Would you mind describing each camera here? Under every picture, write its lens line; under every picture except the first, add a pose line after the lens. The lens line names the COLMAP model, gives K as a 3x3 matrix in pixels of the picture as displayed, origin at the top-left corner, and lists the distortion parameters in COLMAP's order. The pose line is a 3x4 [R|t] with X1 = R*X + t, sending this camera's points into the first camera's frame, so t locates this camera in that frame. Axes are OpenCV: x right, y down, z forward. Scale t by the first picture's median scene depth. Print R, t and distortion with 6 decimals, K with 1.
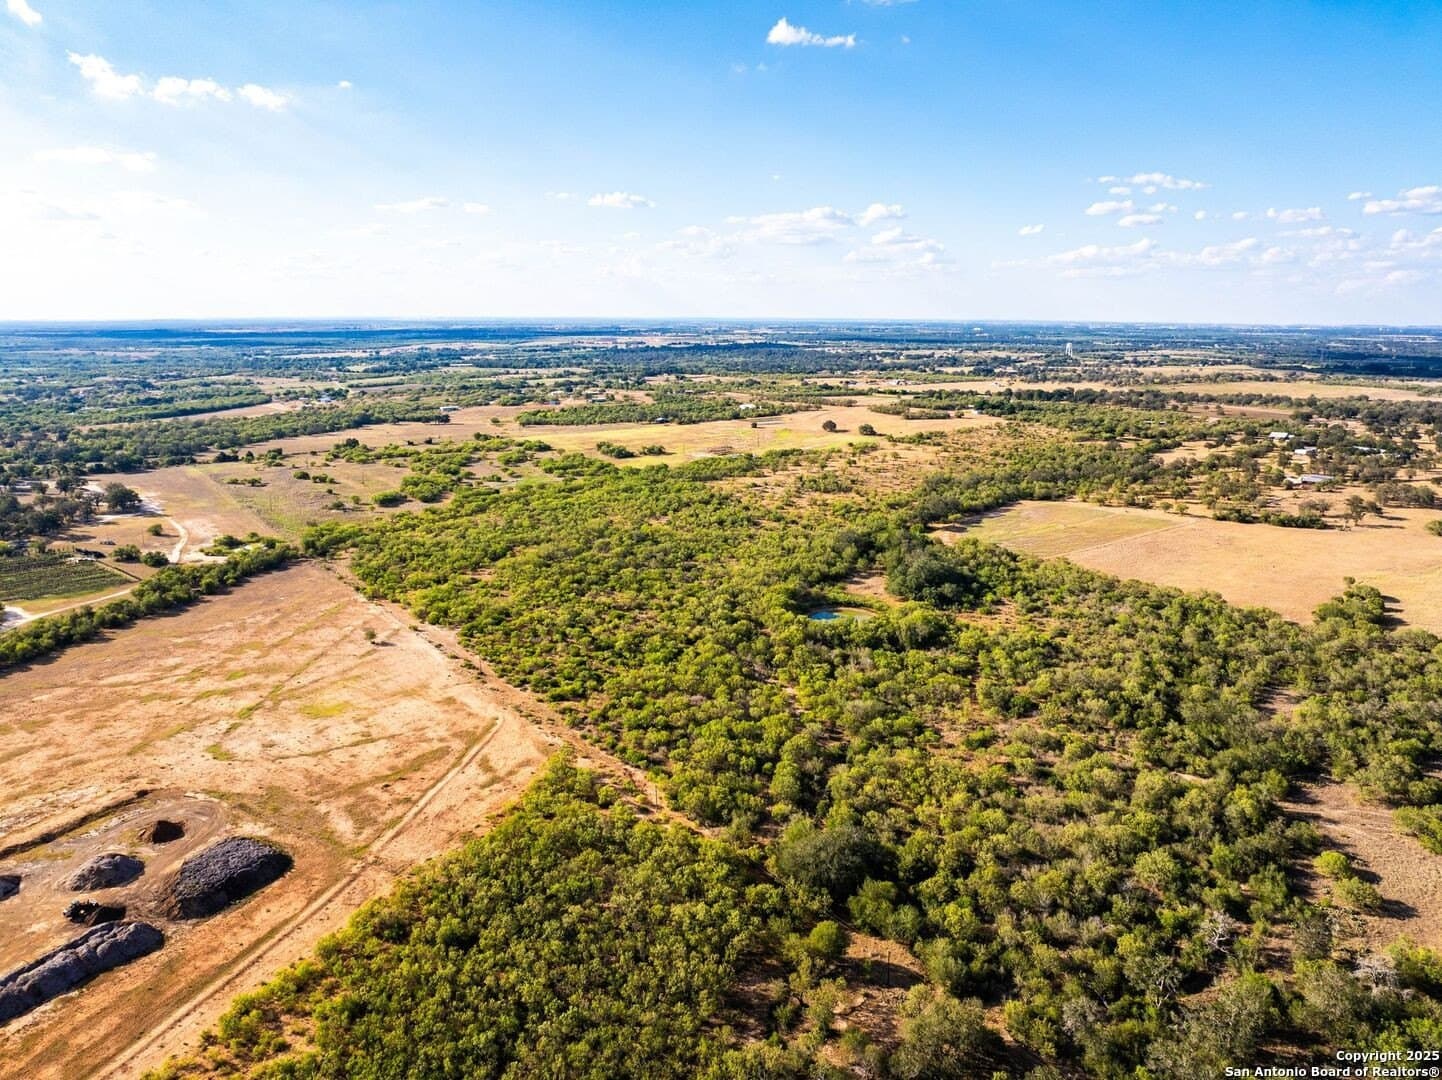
lens RADIAL K [[1022.4, 0, 718.3], [0, 1022.4, 536.7], [0, 0, 1]] dist [-0.037577, 0.003550]
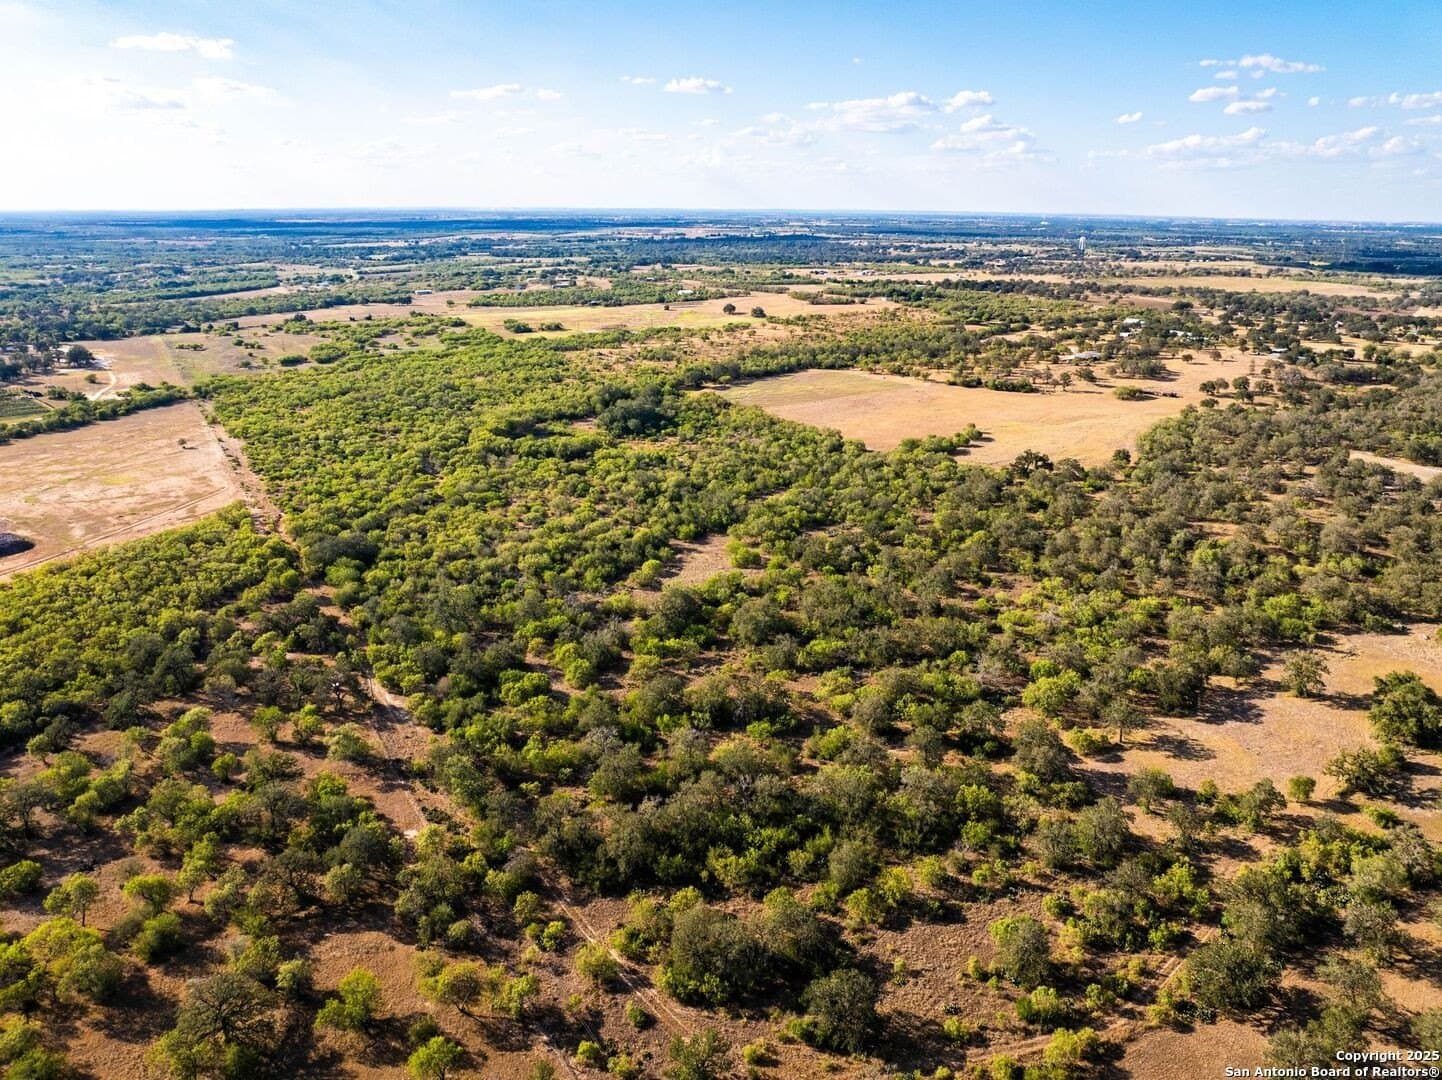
lens RADIAL K [[1022.4, 0, 716.4], [0, 1022.4, 535.2], [0, 0, 1]] dist [-0.037577, 0.003550]
pose [[0.996860, 0.027772, -0.074152, 0.102623], [-0.020361, 0.994891, 0.098884, 0.014924], [0.076520, -0.097064, 0.992332, -0.068958]]
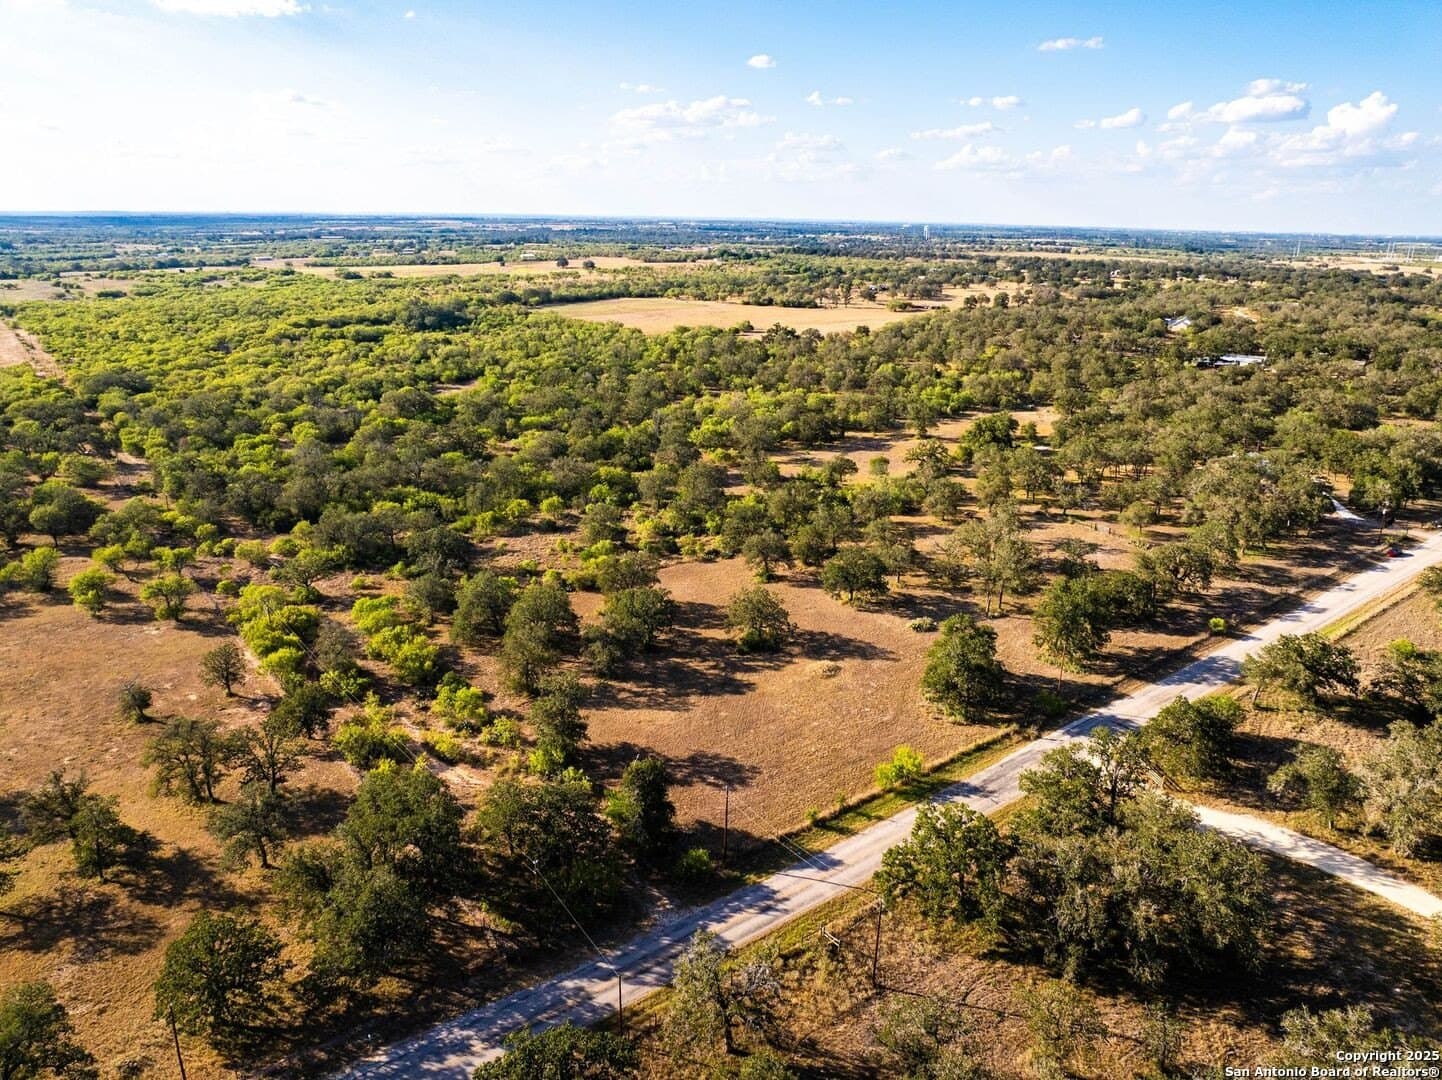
lens RADIAL K [[1022.4, 0, 719.7], [0, 1022.4, 538.1], [0, 0, 1]] dist [-0.037577, 0.003550]
pose [[0.999180, 0.003585, 0.040317, 0.133811], [-0.007288, 0.995727, 0.092063, 0.051192], [-0.039815, -0.092281, 0.994937, -0.096856]]
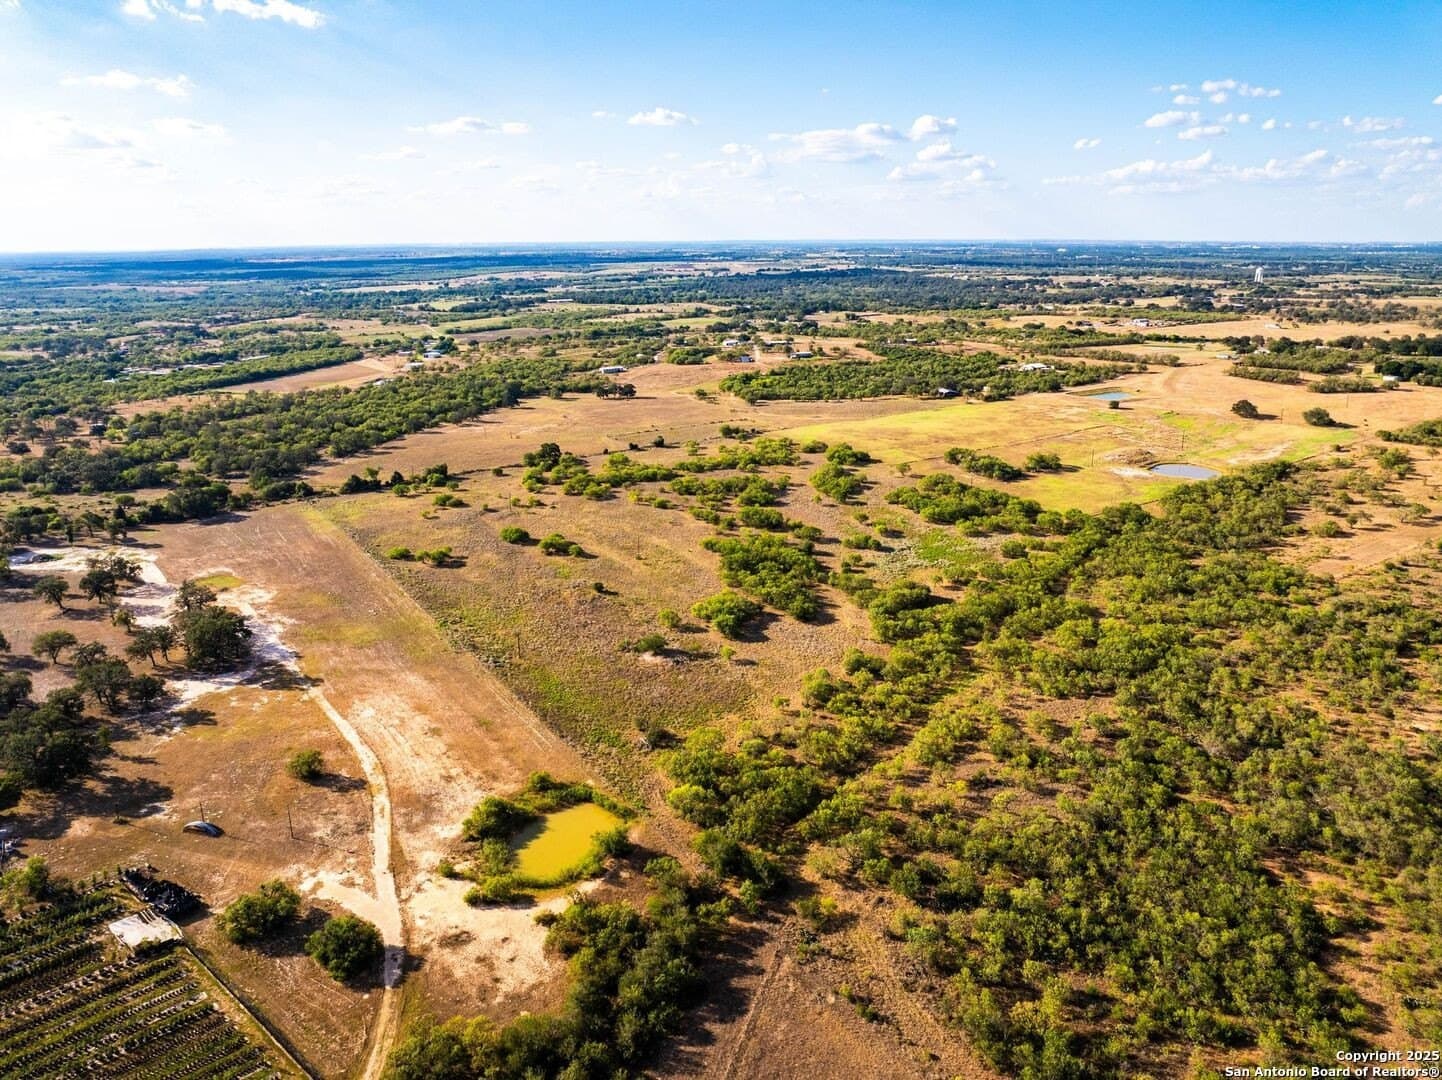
lens RADIAL K [[1022.4, 0, 715.2], [0, 1022.4, 539.6], [0, 0, 1]] dist [-0.037577, 0.003550]
pose [[0.999222, -0.000830, -0.039438, -0.115353], [0.003748, 0.997253, 0.073969, -0.041179], [0.039268, -0.074059, 0.996480, 0.184075]]
